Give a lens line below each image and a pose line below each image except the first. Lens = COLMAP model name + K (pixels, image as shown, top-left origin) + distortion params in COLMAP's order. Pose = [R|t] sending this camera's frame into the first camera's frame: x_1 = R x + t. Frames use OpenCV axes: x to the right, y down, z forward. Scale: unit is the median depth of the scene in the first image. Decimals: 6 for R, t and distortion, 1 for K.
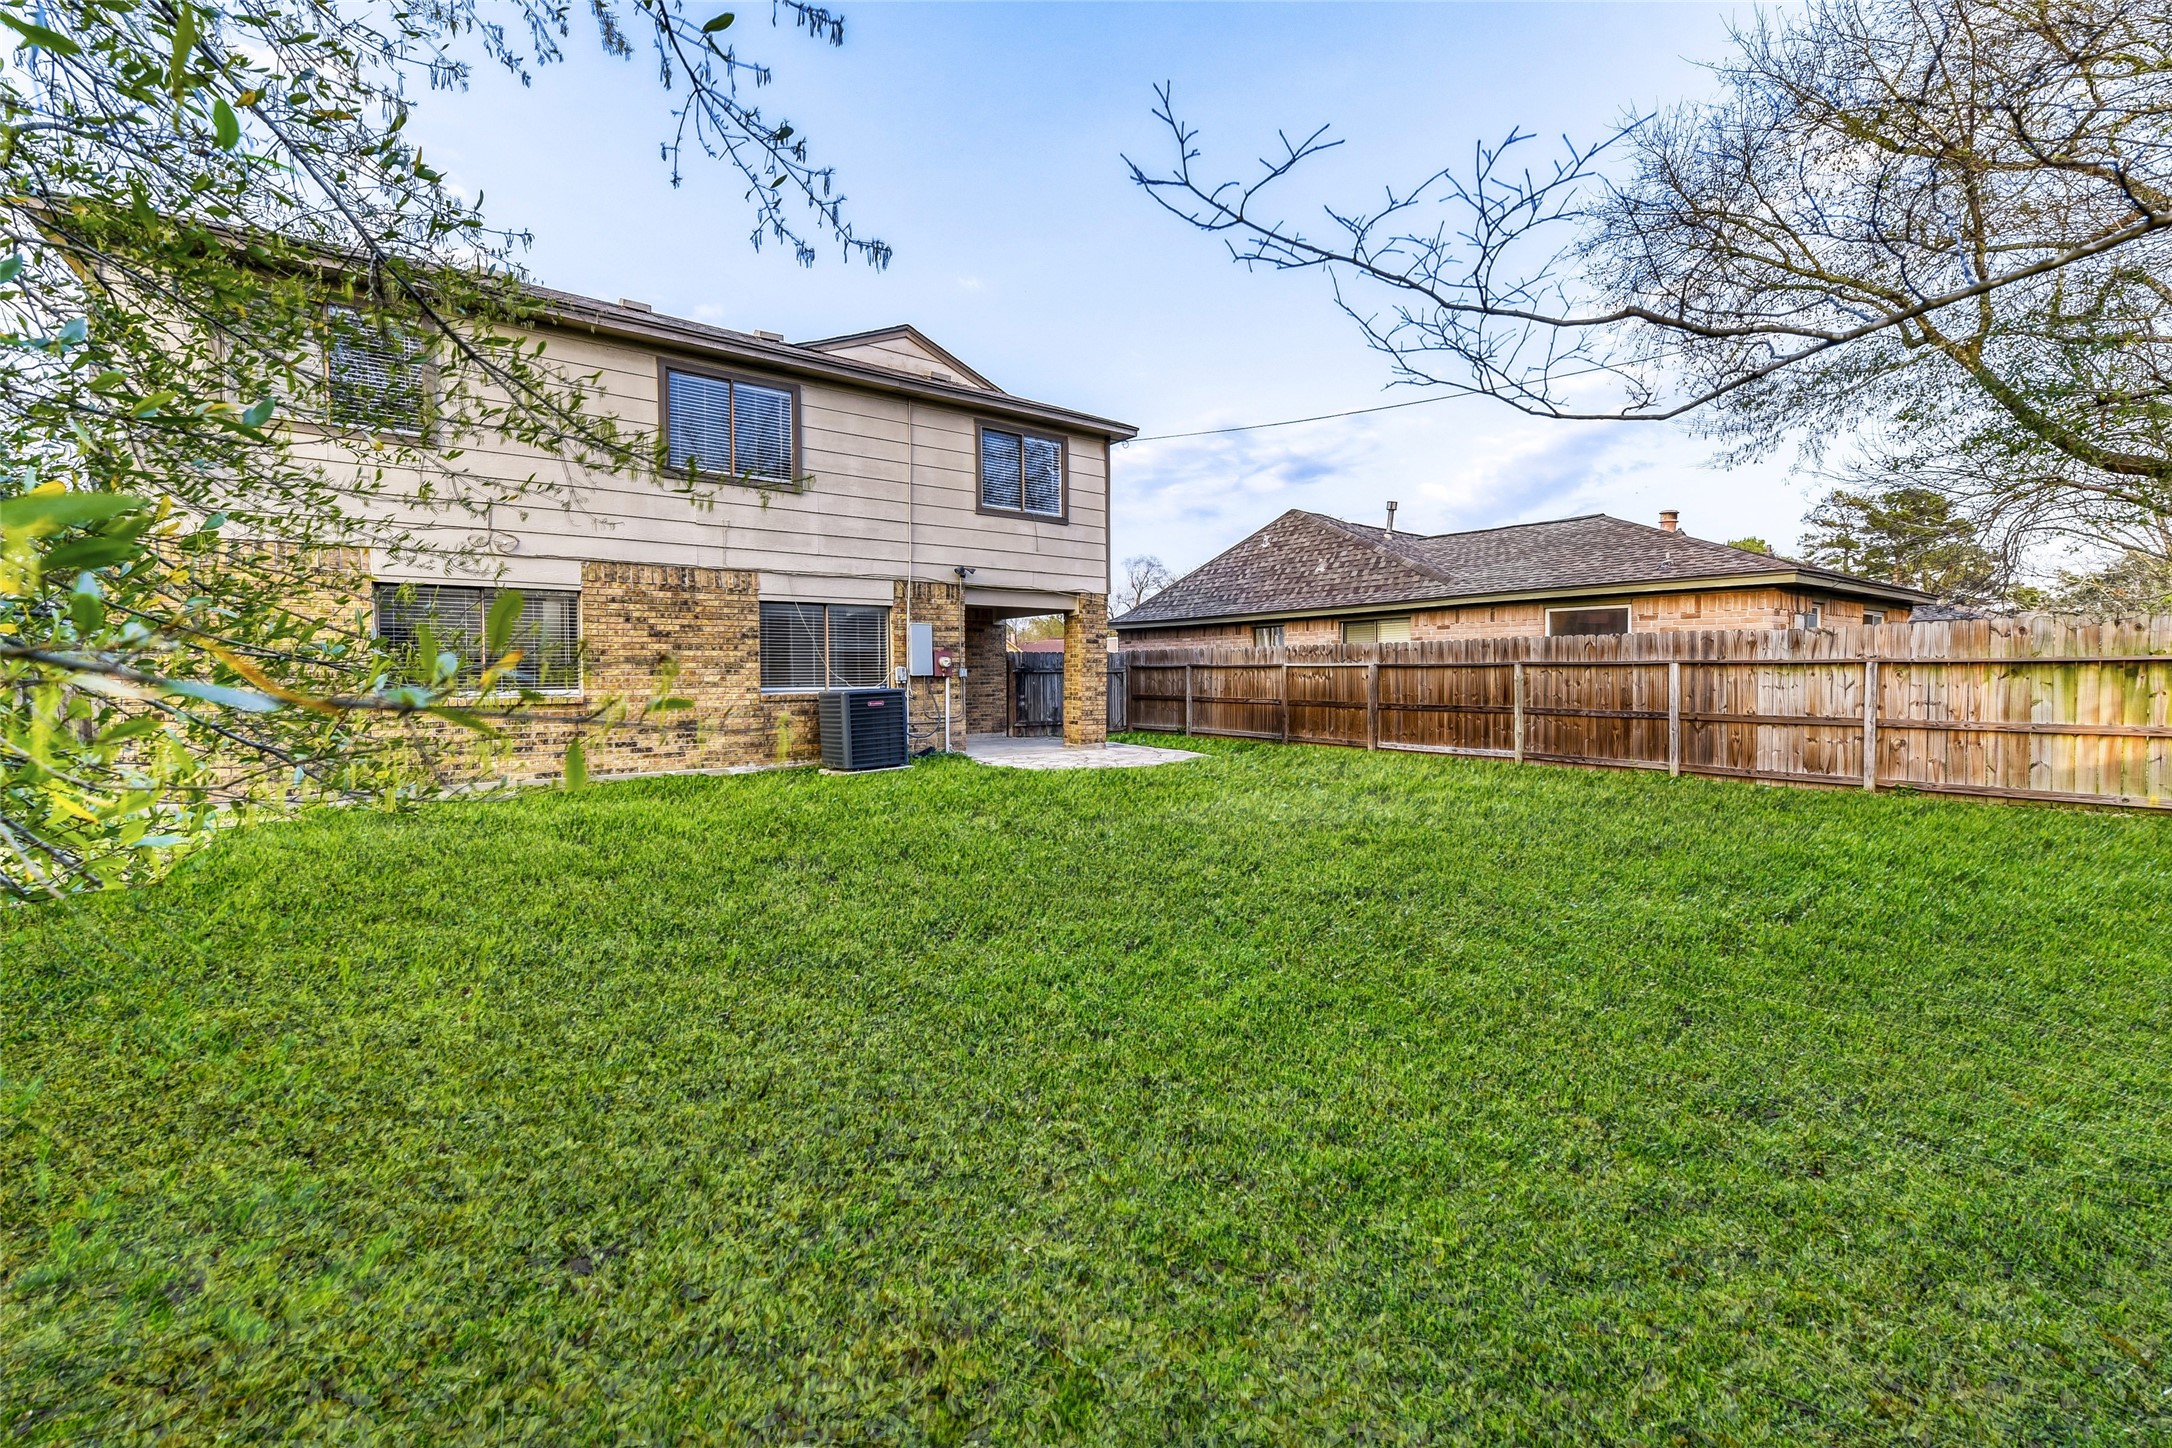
lens RADIAL K [[862.7, 0, 1094.5], [0, 862.7, 736.5], [0, 0, 1]] dist [0.000255, -0.000050]
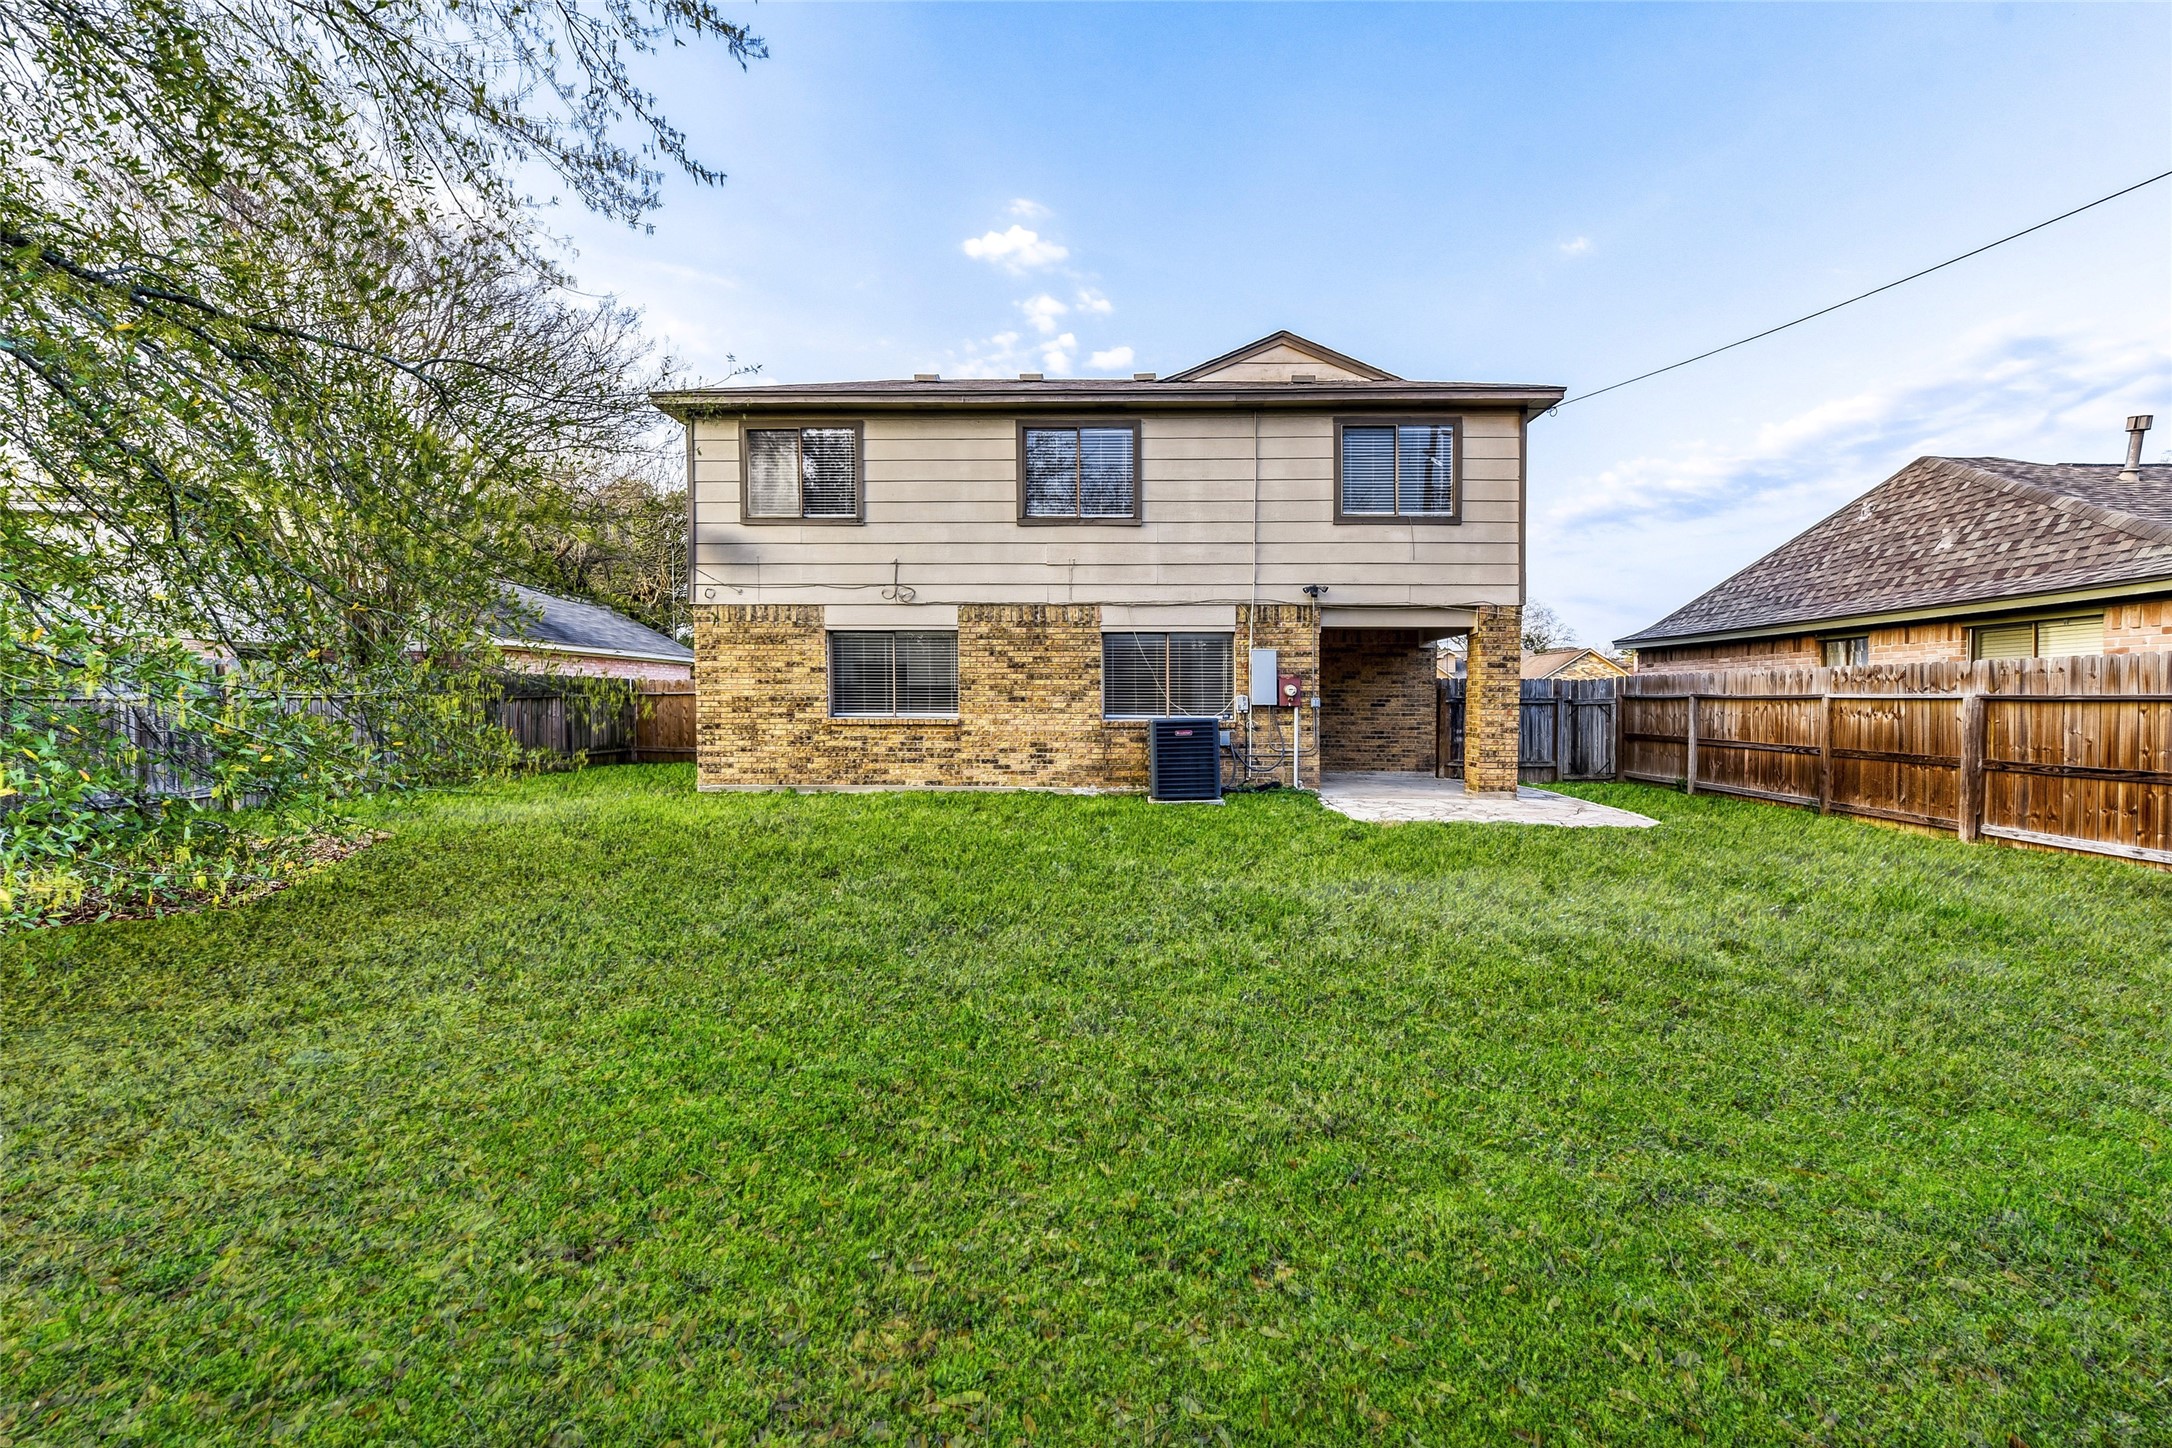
lens RADIAL K [[869.7, 0, 1091.3], [0, 869.7, 763.9], [0, 0, 1]] dist [0.001278, 0.000104]
pose [[0.777409, 0.054639, -0.626618, 0.242393], [-0.055765, 0.998284, 0.017863, -0.012871], [0.626519, 0.021056, 0.779122, 0.145406]]
